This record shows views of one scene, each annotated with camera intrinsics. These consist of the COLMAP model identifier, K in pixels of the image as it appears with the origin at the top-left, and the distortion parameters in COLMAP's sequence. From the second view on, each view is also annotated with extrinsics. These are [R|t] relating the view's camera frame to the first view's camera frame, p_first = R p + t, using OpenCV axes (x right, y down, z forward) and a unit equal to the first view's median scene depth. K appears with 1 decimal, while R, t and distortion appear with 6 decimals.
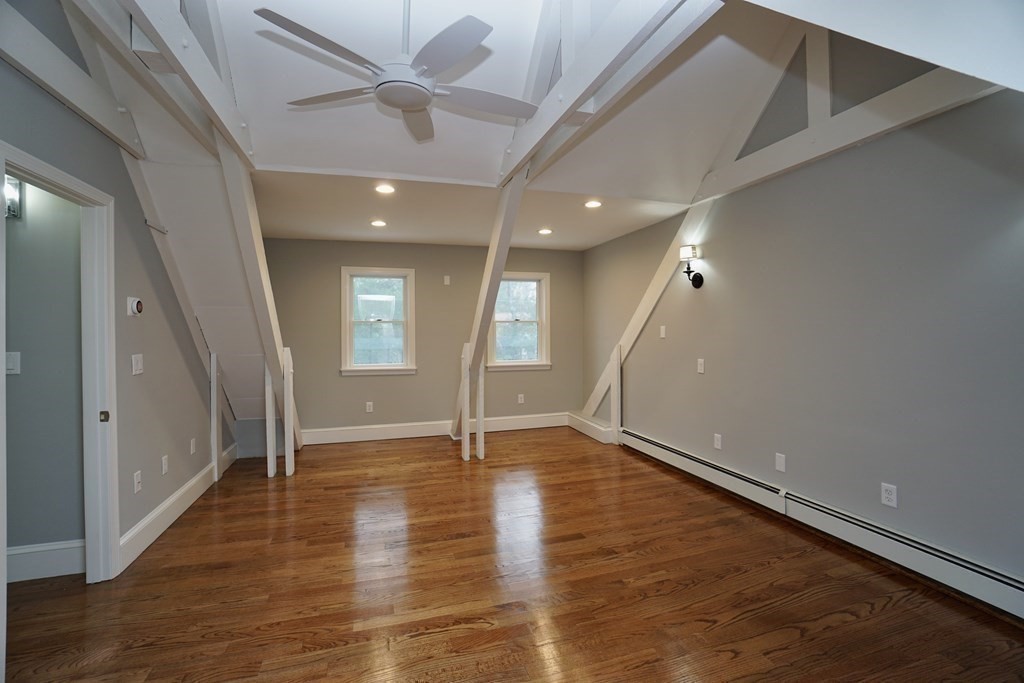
lens RADIAL K [[446.7, 0, 510.1], [0, 446.7, 329.1], [0, 0, 1]] dist [-0.064729, 0.023771]
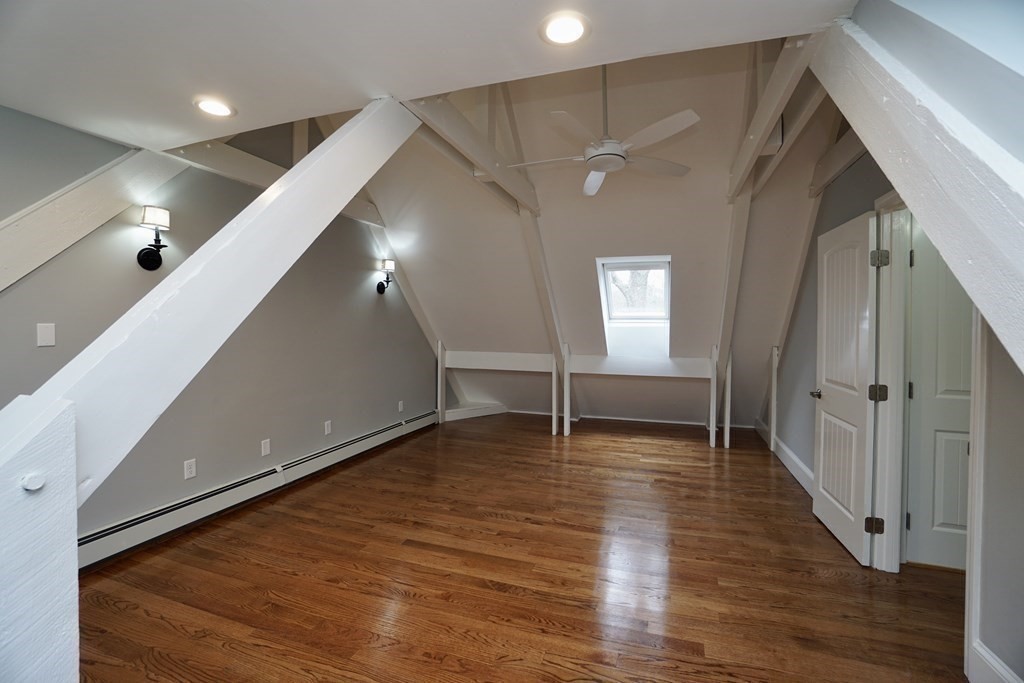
lens RADIAL K [[446.7, 0, 510.1], [0, 446.7, 329.1], [0, 0, 1]] dist [-0.064729, 0.023771]
pose [[-0.801444, -0.001635, 0.598068, -0.480270], [-0.000367, 0.999997, 0.002242, -0.001531], [-0.598070, 0.001577, -0.801442, 1.314772]]
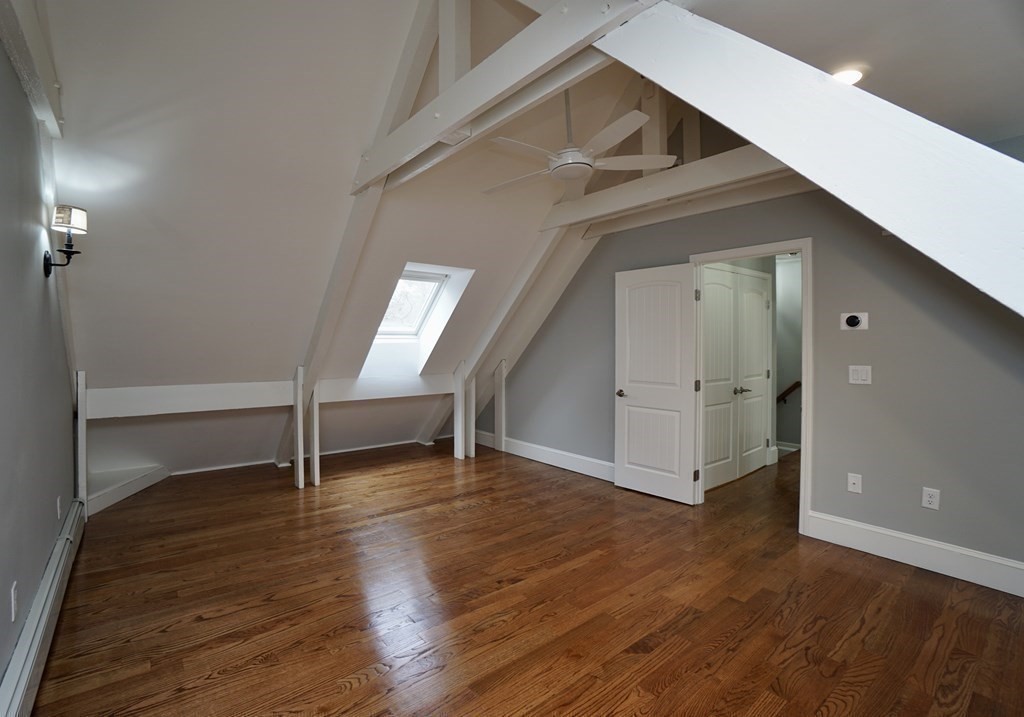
lens RADIAL K [[467.7, 0, 478.7], [0, 467.7, 348.9], [0, 0, 1]] dist [-0.043008, 0.000075]
pose [[-0.943299, 0.012890, -0.331693, 0.288017], [0.010256, 0.999900, 0.009691, -0.001565], [0.331785, 0.005739, -0.943338, 1.273832]]
